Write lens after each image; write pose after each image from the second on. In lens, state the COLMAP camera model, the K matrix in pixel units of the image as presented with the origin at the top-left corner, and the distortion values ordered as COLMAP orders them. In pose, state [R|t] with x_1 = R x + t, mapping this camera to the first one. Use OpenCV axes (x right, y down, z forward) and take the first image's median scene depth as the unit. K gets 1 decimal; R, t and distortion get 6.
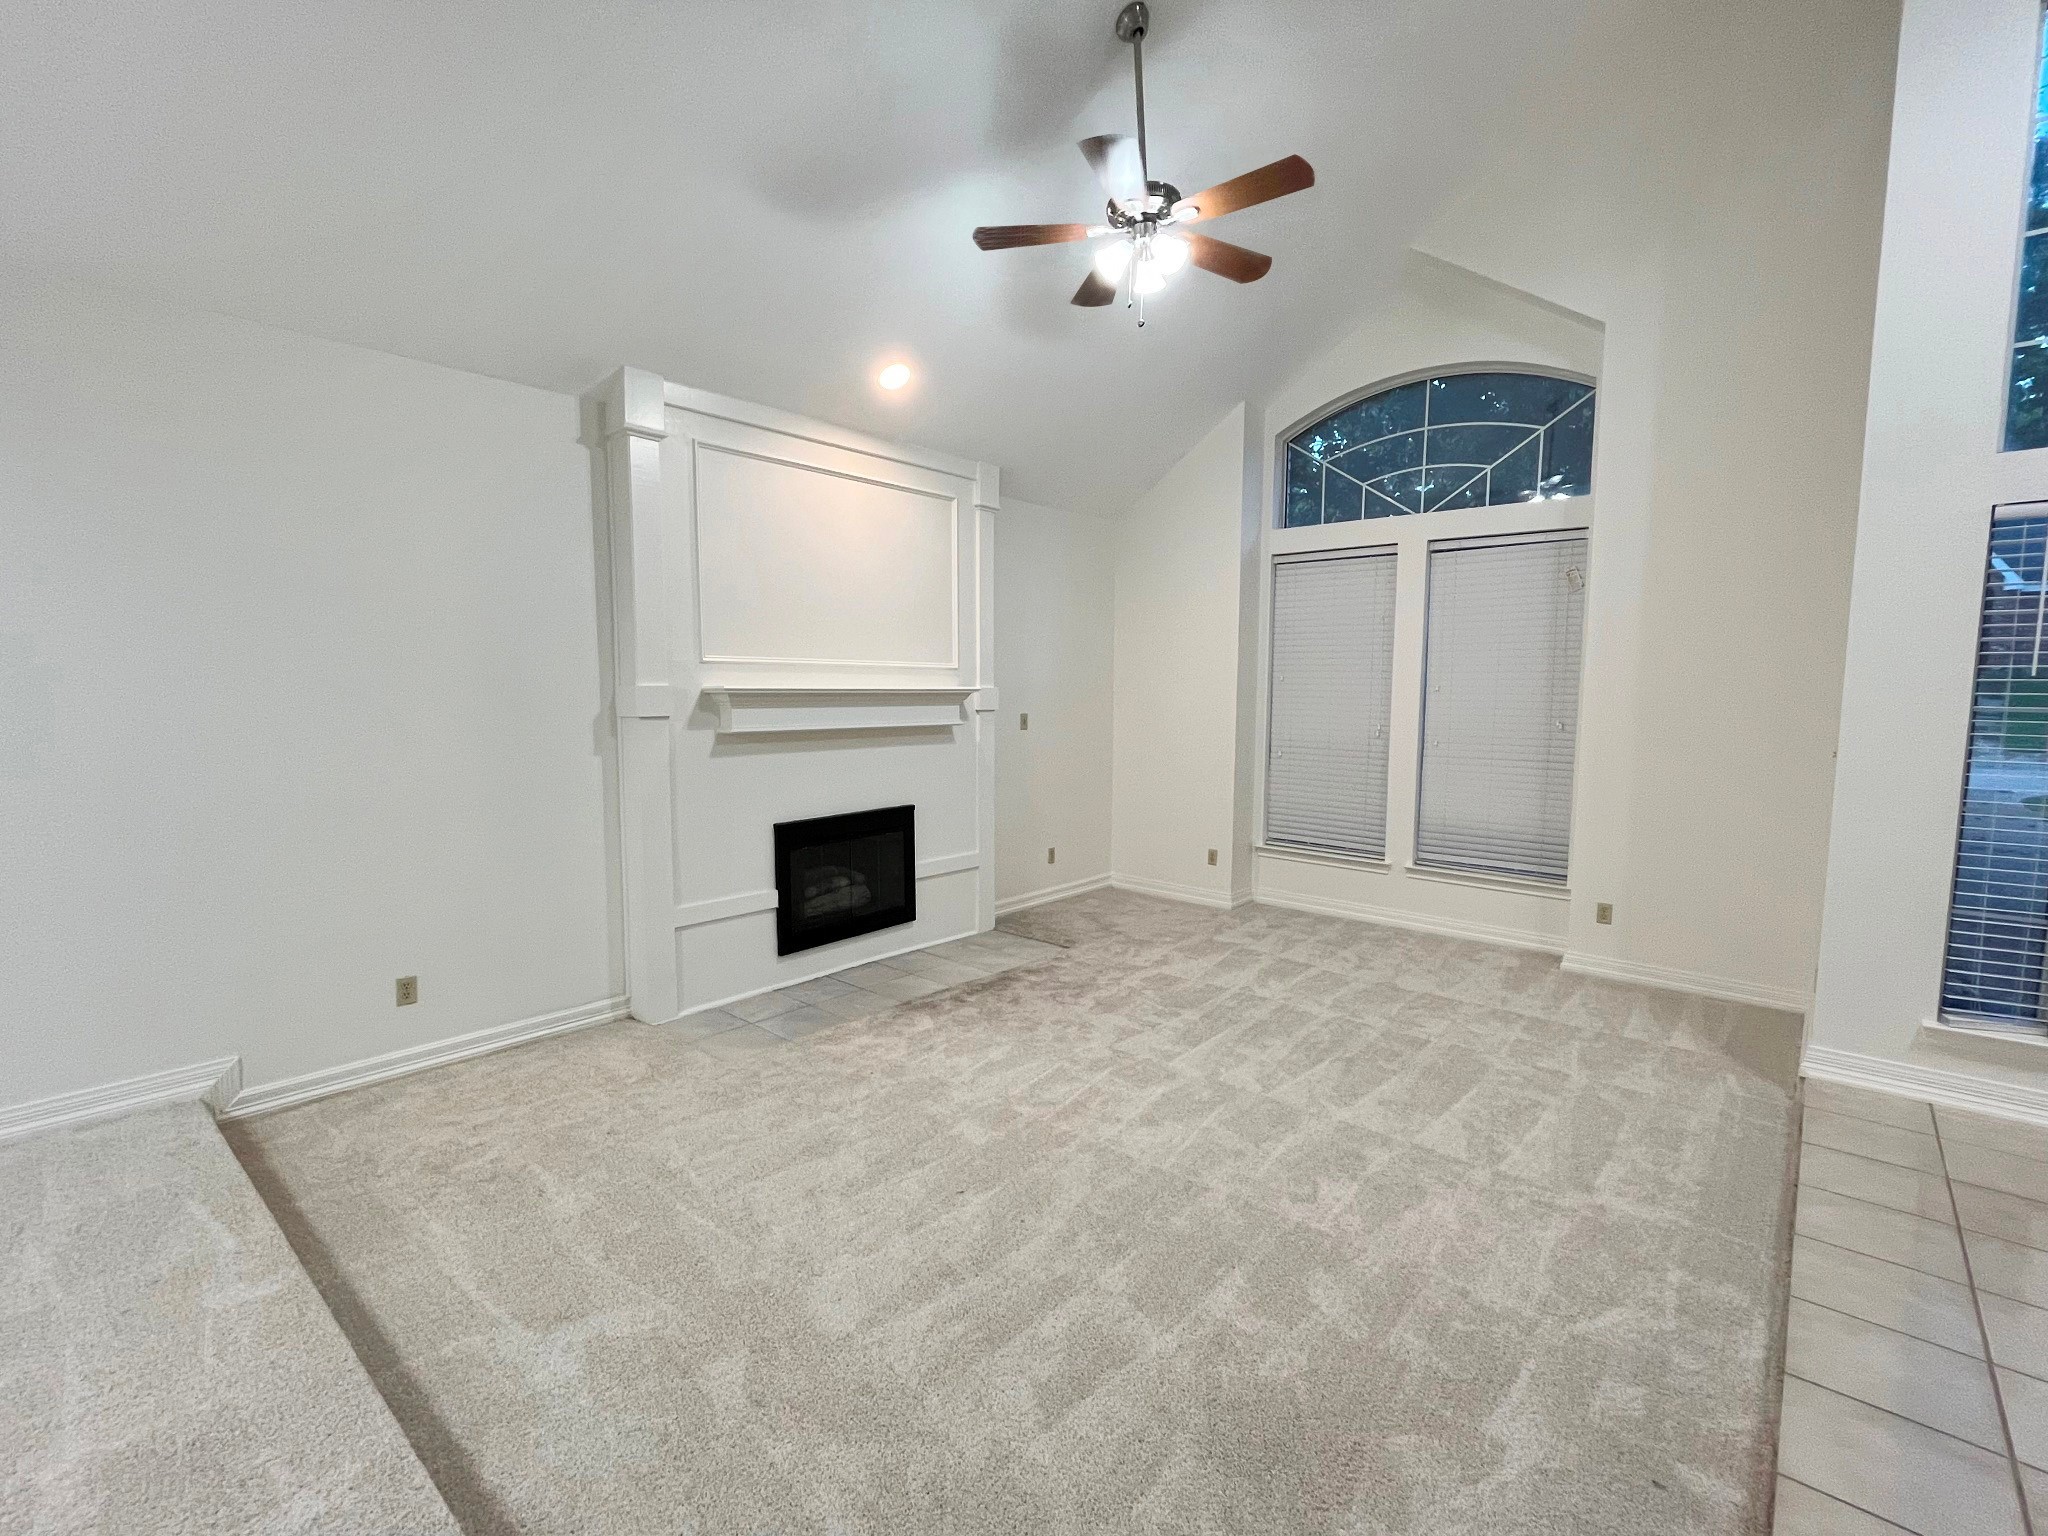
lens RADIAL K [[918.4, 0, 1017.6], [0, 918.4, 771.6], [0, 0, 1]] dist [-0.003369, -0.000416]
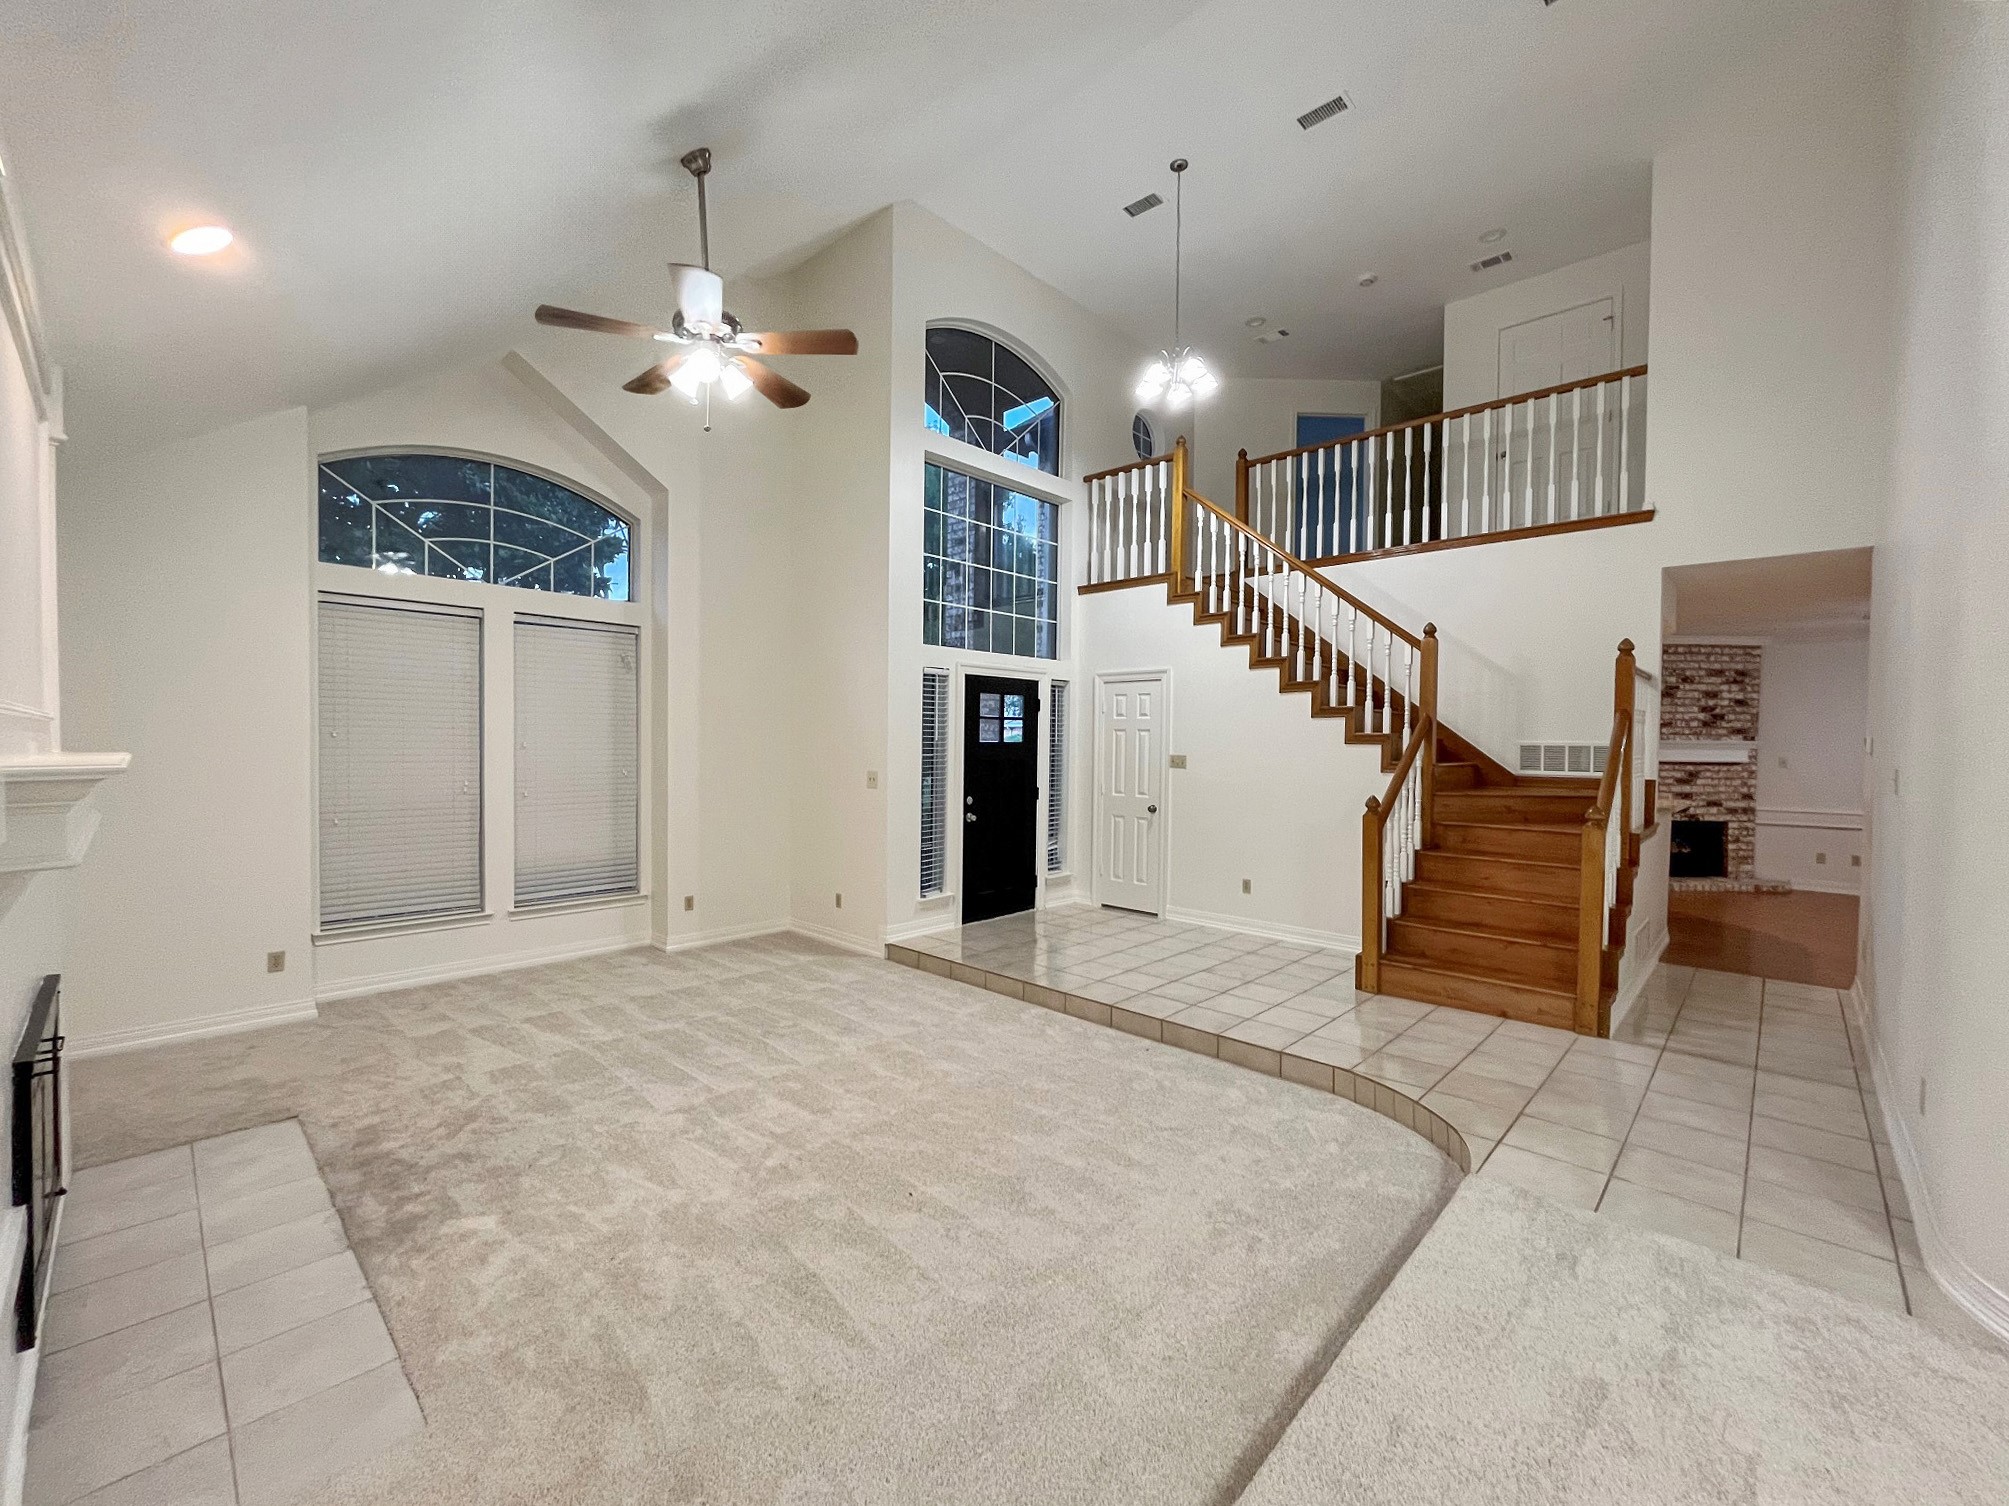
lens RADIAL K [[823.3, 0, 1004.1], [0, 823.3, 754.4], [0, 0, 1]] dist [-0.004972, 0.000155]
pose [[0.034304, -0.023218, 0.999142, -0.656909], [0.084635, 0.996206, 0.020244, -0.063197], [-0.995821, 0.083868, 0.036139, 0.487668]]
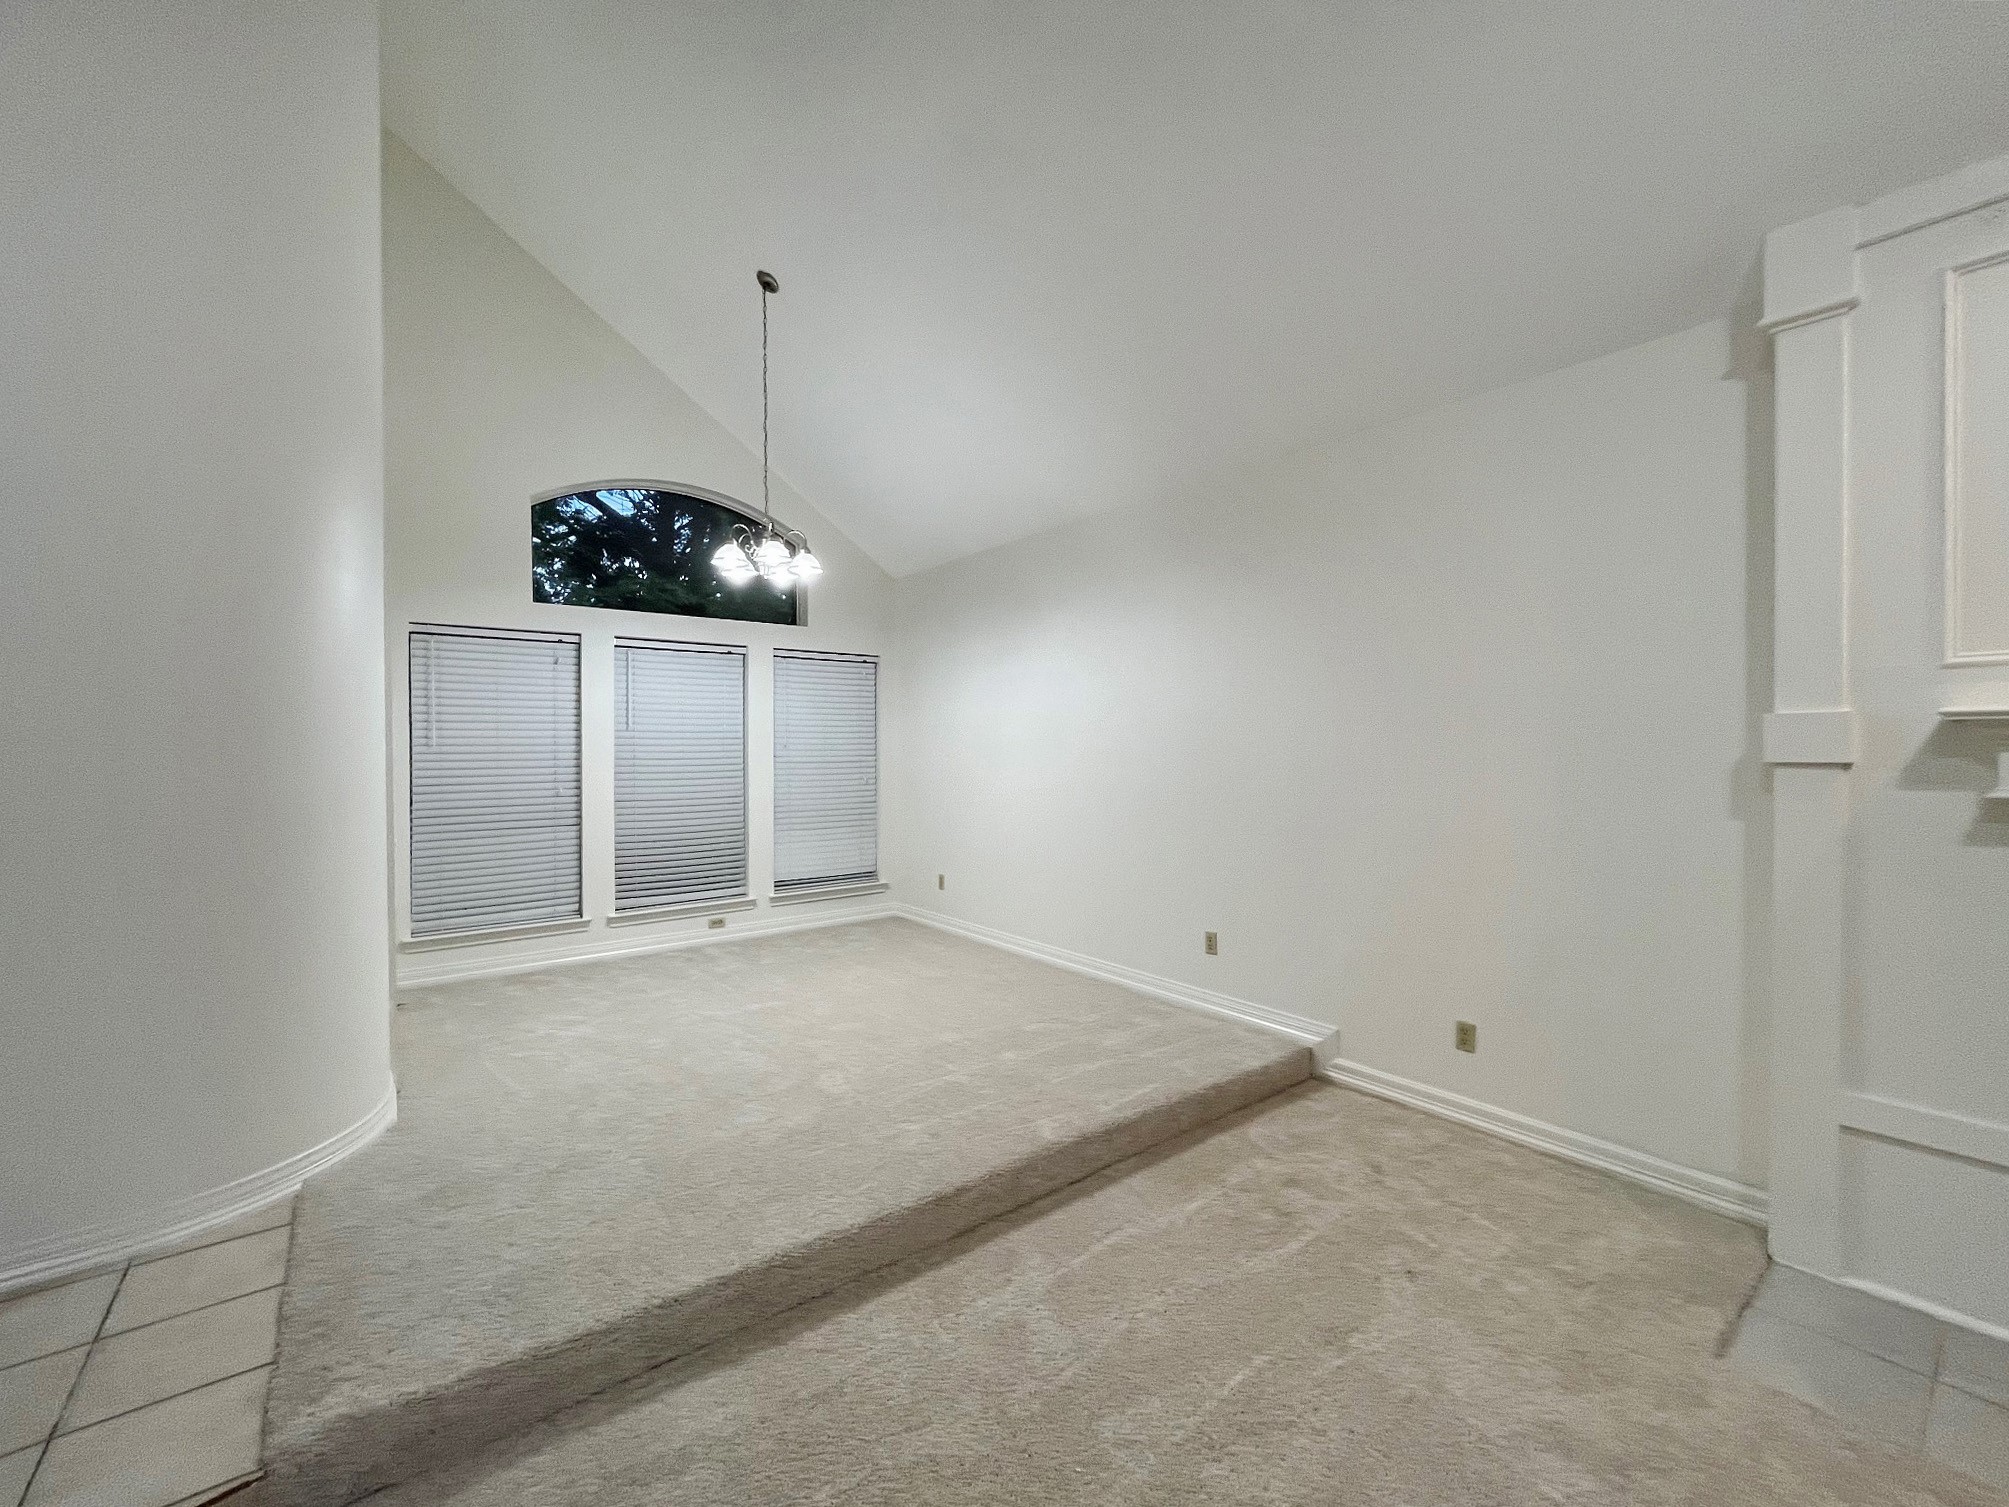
lens RADIAL K [[823.3, 0, 996.7], [0, 823.3, 753.4], [0, 0, 1]] dist [-0.004972, 0.000155]
pose [[-0.191086, 0.000455, -0.981573, 0.223012], [-0.088654, 0.995905, 0.017721, -0.024880], [0.977562, 0.090406, -0.190263, 0.511336]]
